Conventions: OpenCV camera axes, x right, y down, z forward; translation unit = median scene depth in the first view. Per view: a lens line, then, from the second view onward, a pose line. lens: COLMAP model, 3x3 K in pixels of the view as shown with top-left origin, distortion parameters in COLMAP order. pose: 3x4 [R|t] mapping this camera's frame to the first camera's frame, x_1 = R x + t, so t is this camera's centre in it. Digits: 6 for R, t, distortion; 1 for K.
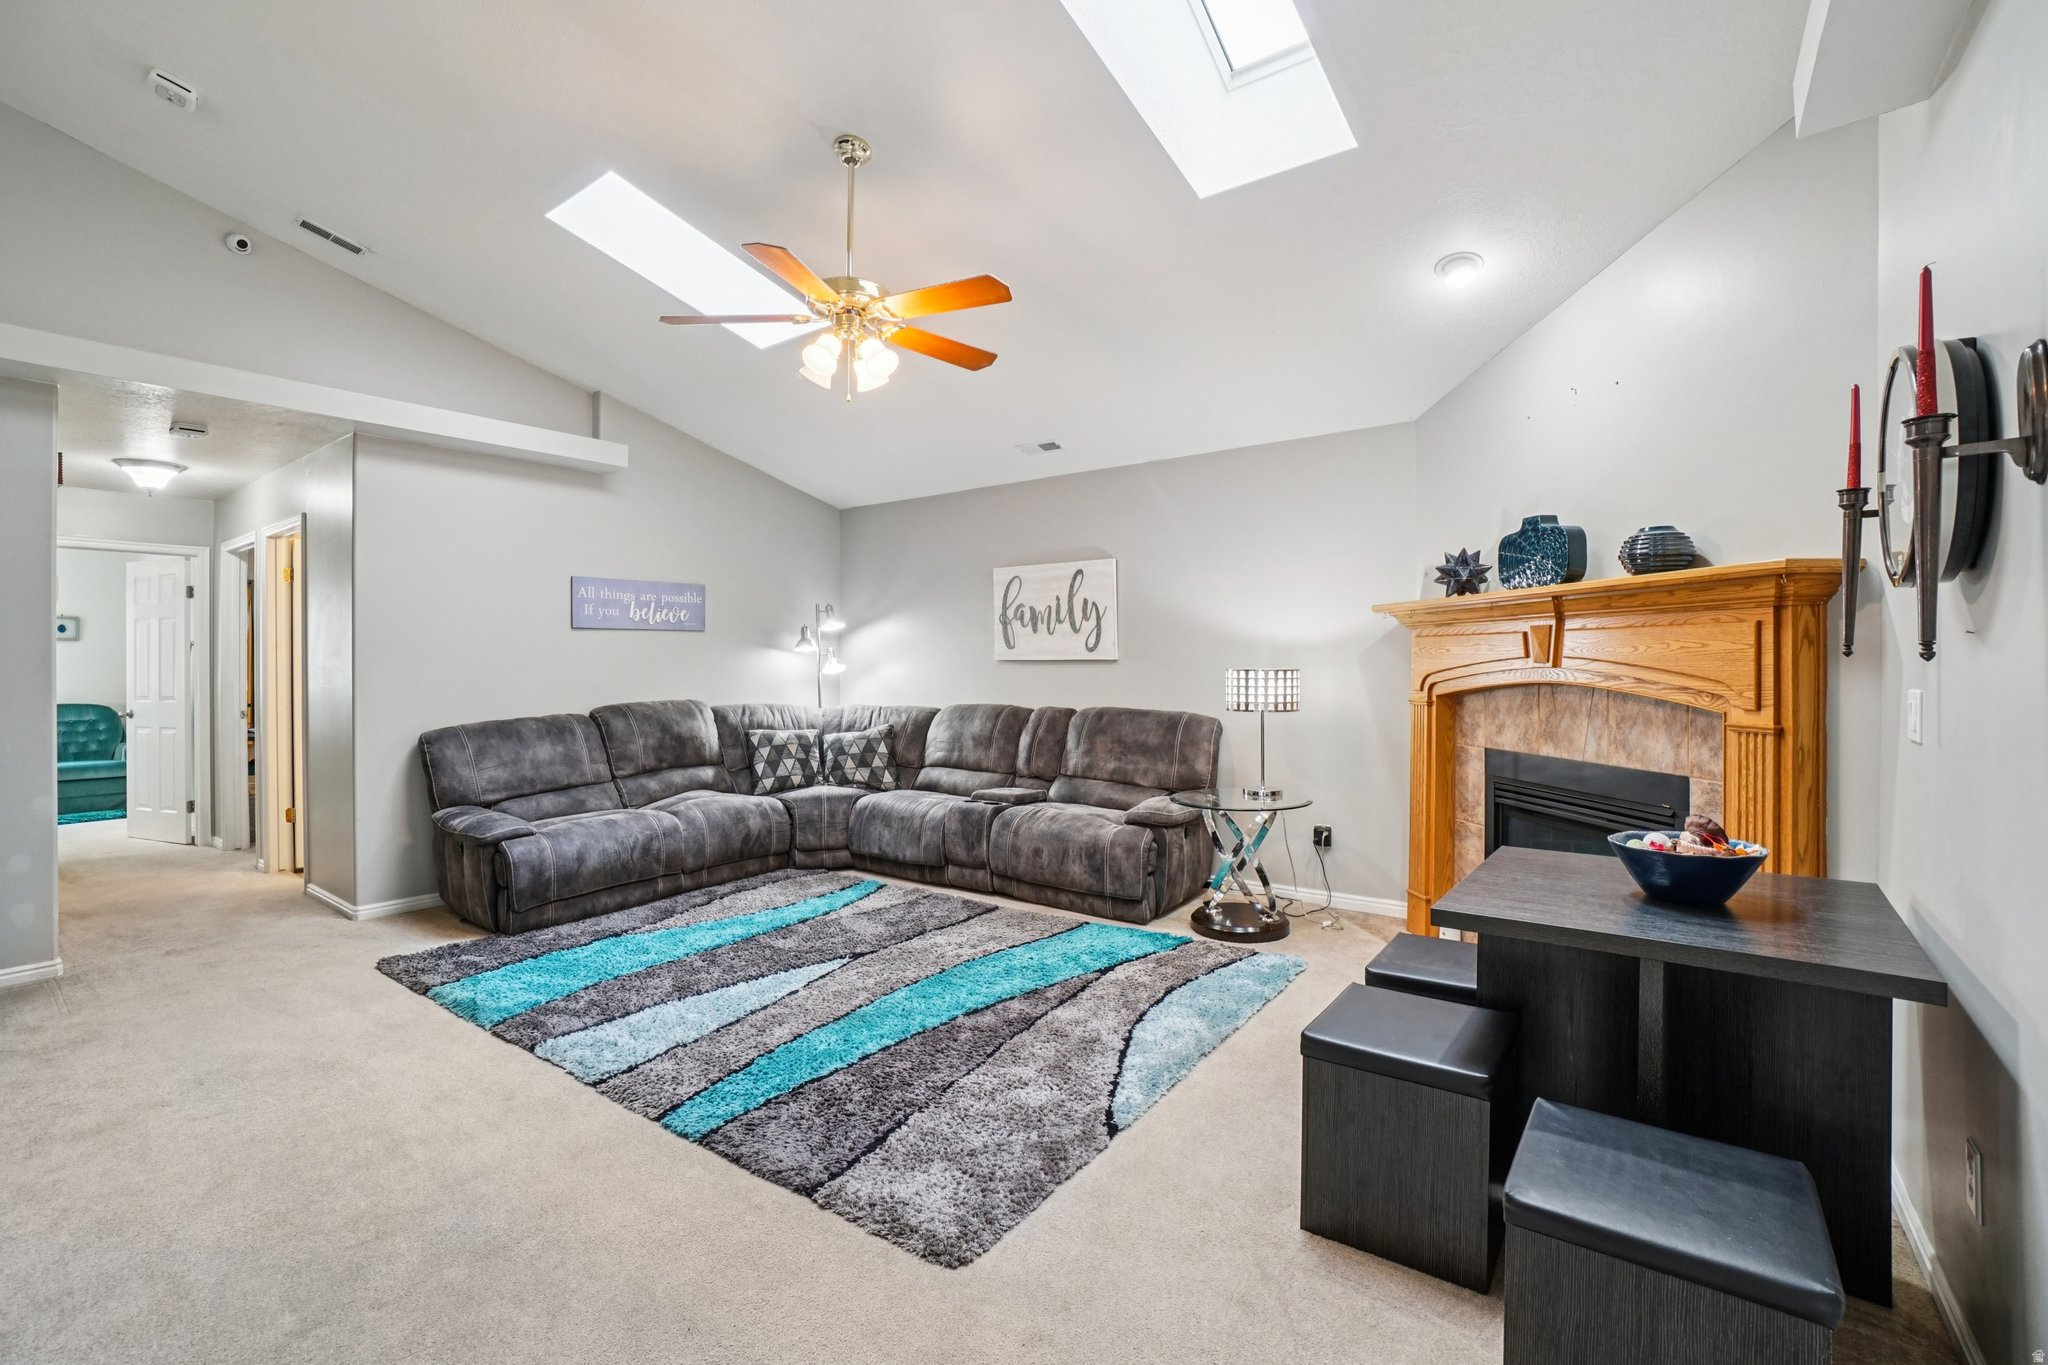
lens RADIAL K [[920.1, 0, 998.3], [0, 920.1, 670.6], [0, 0, 1]] dist [-0.028391, 0.000429]
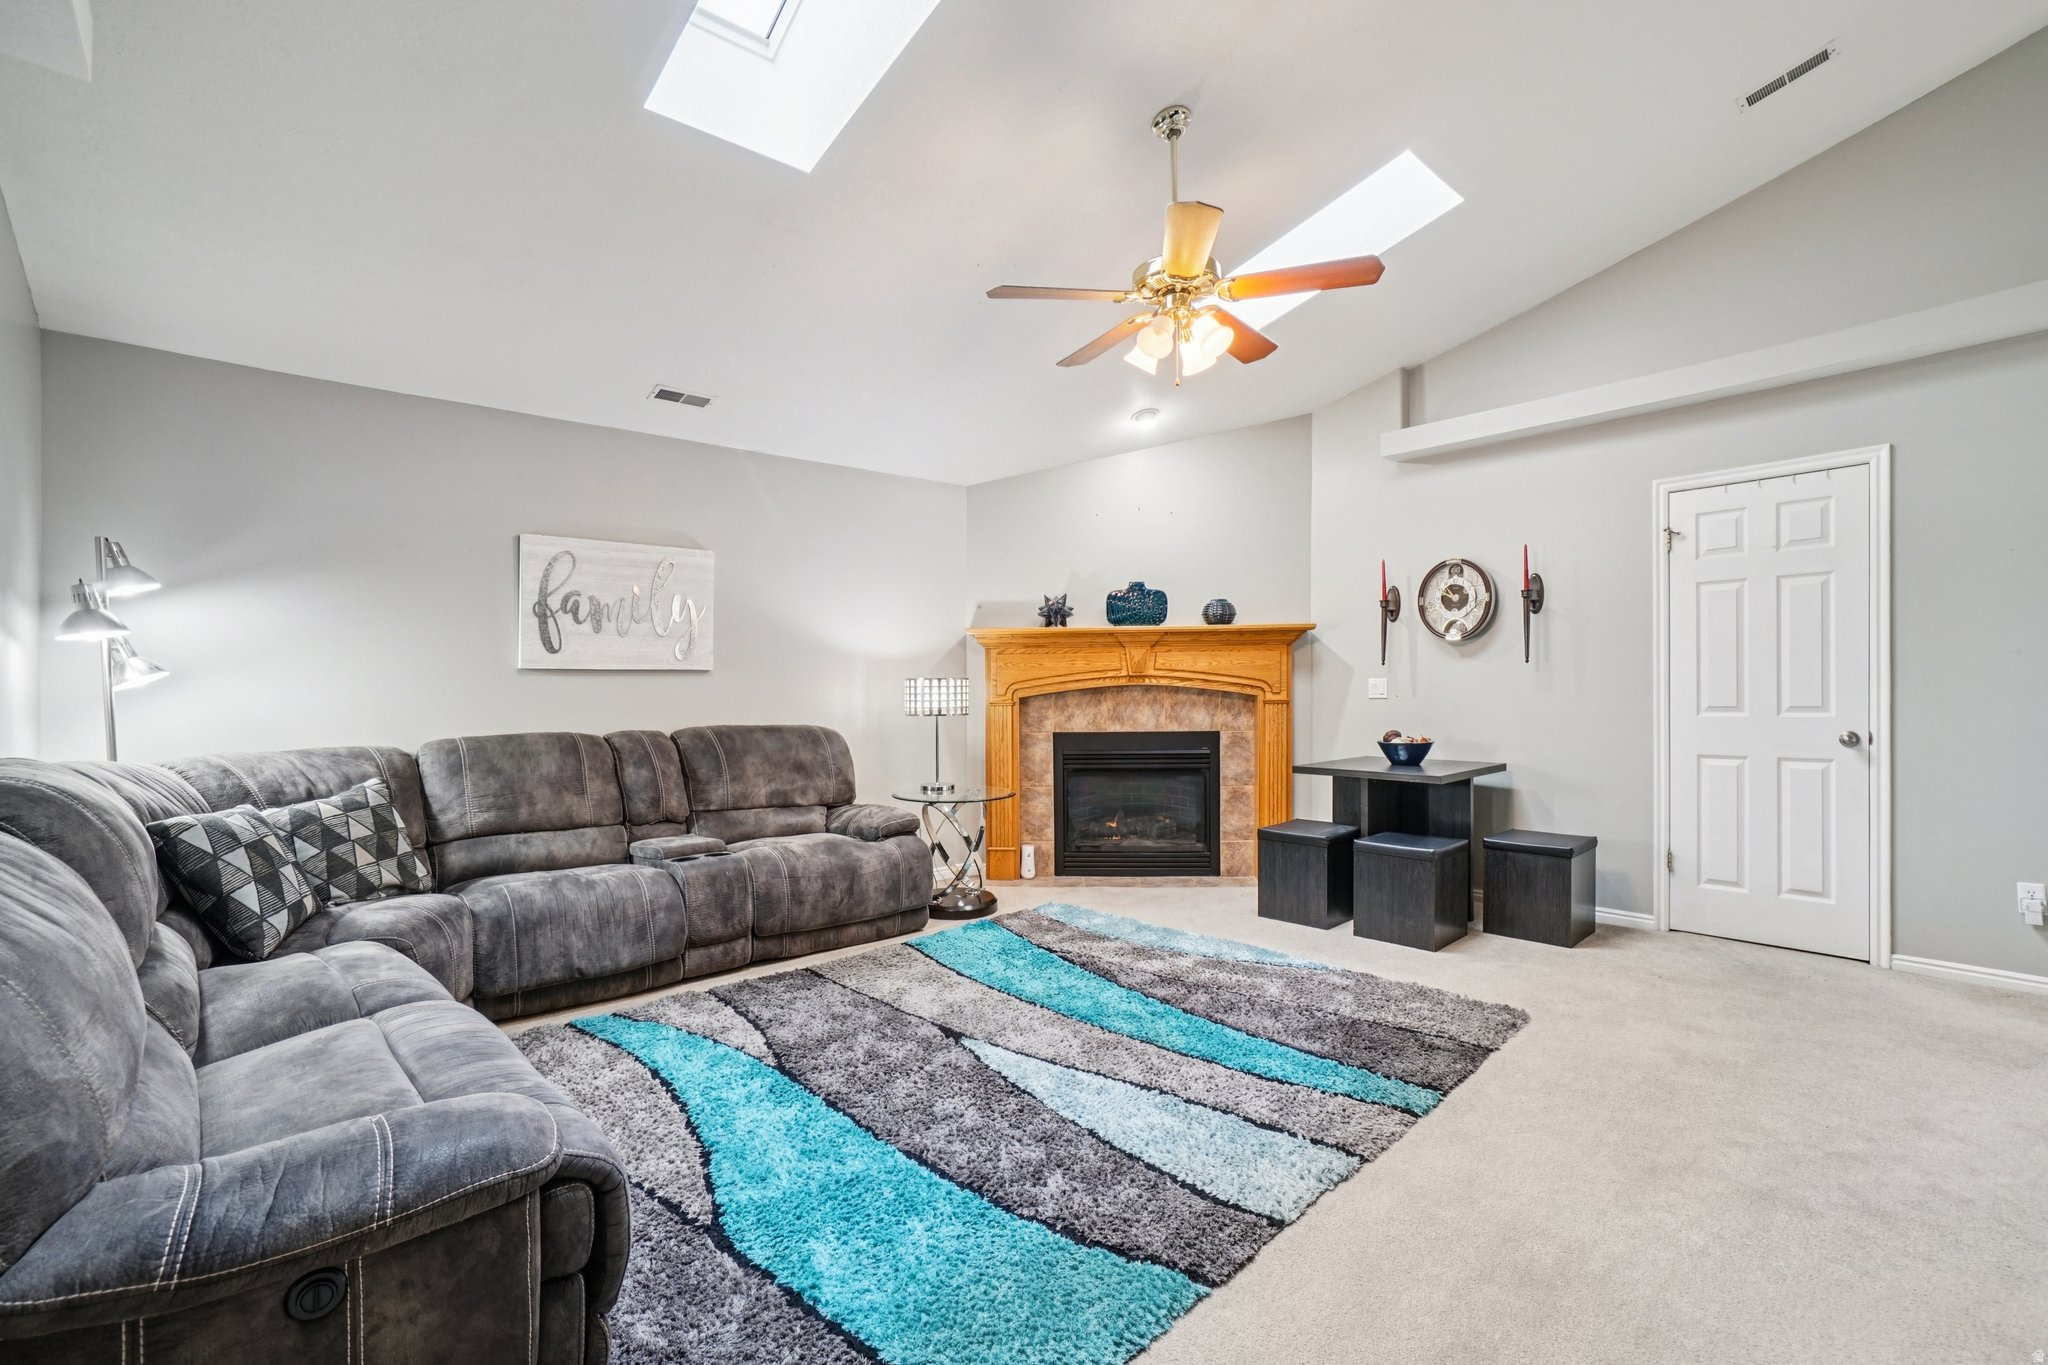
lens RADIAL K [[919.3, 0, 989.0], [0, 919.3, 685.1], [0, 0, 1]] dist [-0.049406, 0.000196]
pose [[0.188759, 0.001714, 0.982022, -0.708319], [0.017788, 0.999828, -0.005164, 0.012124], [-0.981862, 0.018443, 0.188696, 0.631749]]
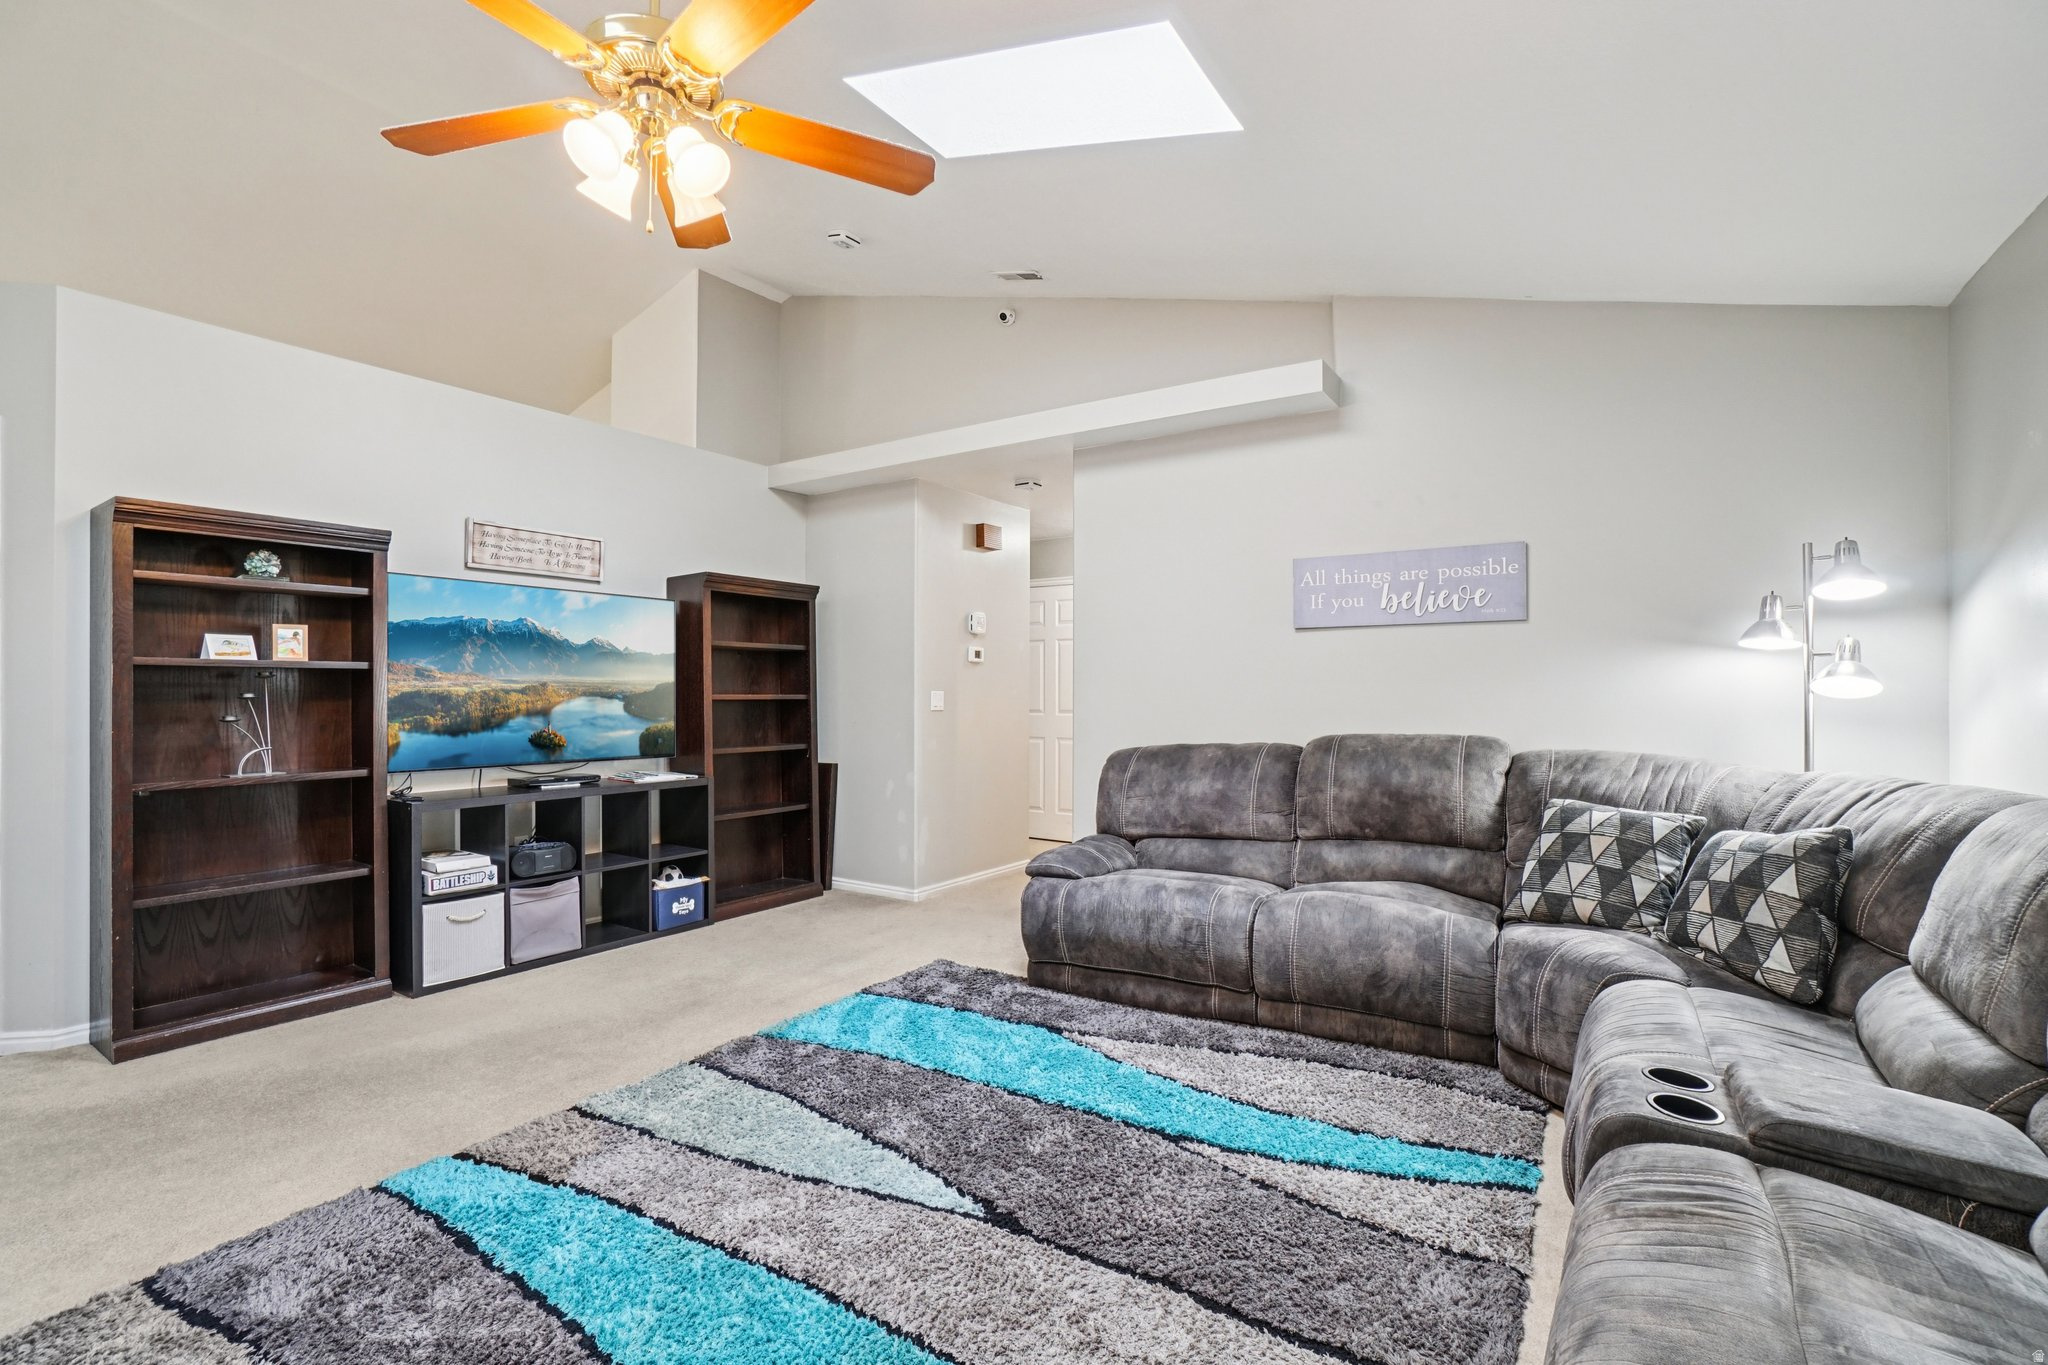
lens RADIAL K [[929.5, 0, 975.3], [0, 929.5, 689.6], [0, 0, 1]] dist [-0.027831, 0.000338]
pose [[0.061366, 0.003576, -0.998109, 0.289380], [-0.011978, 0.999924, 0.002846, 0.004213], [0.998043, 0.011780, 0.061405, 0.734530]]
